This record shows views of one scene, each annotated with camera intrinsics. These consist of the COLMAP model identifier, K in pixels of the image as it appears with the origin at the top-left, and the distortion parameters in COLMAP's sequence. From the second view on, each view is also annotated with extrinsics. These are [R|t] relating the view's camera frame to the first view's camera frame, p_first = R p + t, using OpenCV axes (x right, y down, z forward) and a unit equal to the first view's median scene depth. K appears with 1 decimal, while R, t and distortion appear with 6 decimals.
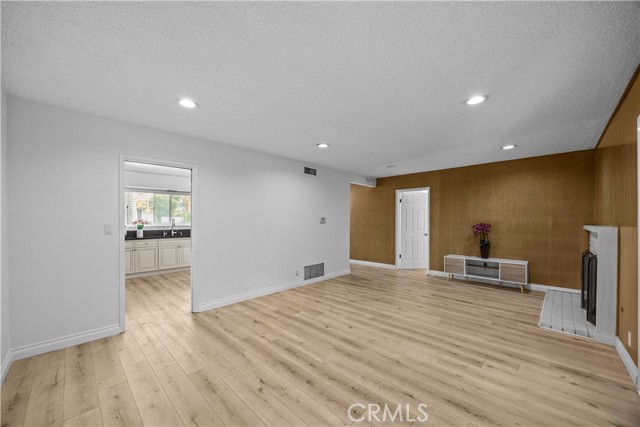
lens RADIAL K [[249.4, 0, 320.0], [0, 249.4, 213.5], [0, 0, 1]] dist [-0.001274, -0.000072]
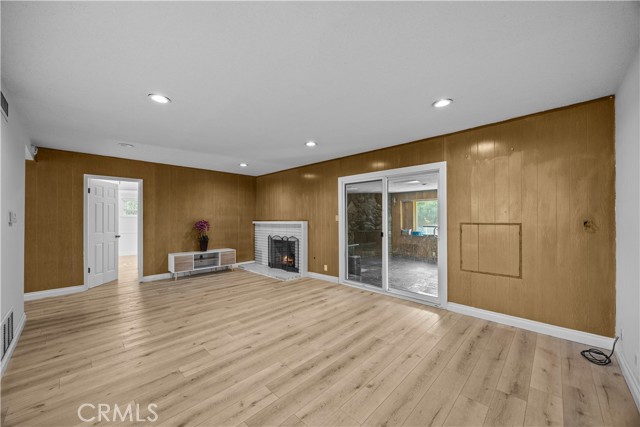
lens RADIAL K [[244.0, 0, 320.3], [0, 244.0, 217.2], [0, 0, 1]] dist [-0.001784, -0.000139]
pose [[-0.012822, 0.005217, 0.999904, -0.698840], [-0.023795, 0.999702, -0.005521, 0.022124], [-0.999635, -0.023863, -0.012694, 0.703791]]
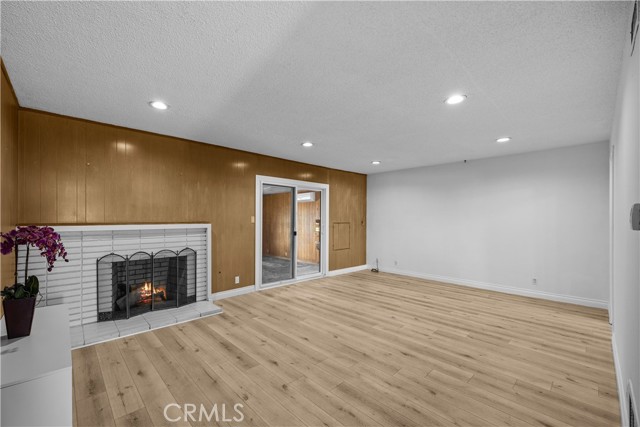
lens RADIAL K [[257.9, 0, 295.0], [0, 257.9, 219.7], [0, 0, 1]] dist [-0.009455, -0.000039]
pose [[-0.996645, -0.000189, 0.081840, 0.407397], [-0.002484, 0.999606, -0.027946, 0.056442], [-0.081803, -0.028056, -0.996254, 1.924782]]
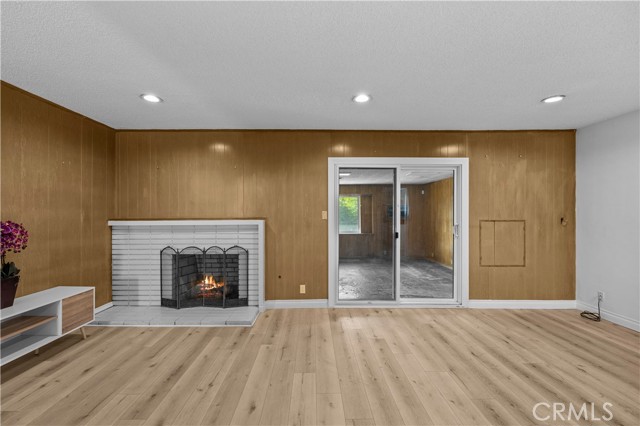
lens RADIAL K [[267.7, 0, 317.2], [0, 267.7, 213.6], [0, 0, 1]] dist [-0.002943, -0.000412]
pose [[-0.705058, 0.004226, 0.709137, -0.023485], [-0.018664, 0.999525, -0.024513, 0.038875], [-0.708904, -0.030518, -0.704645, 1.389864]]
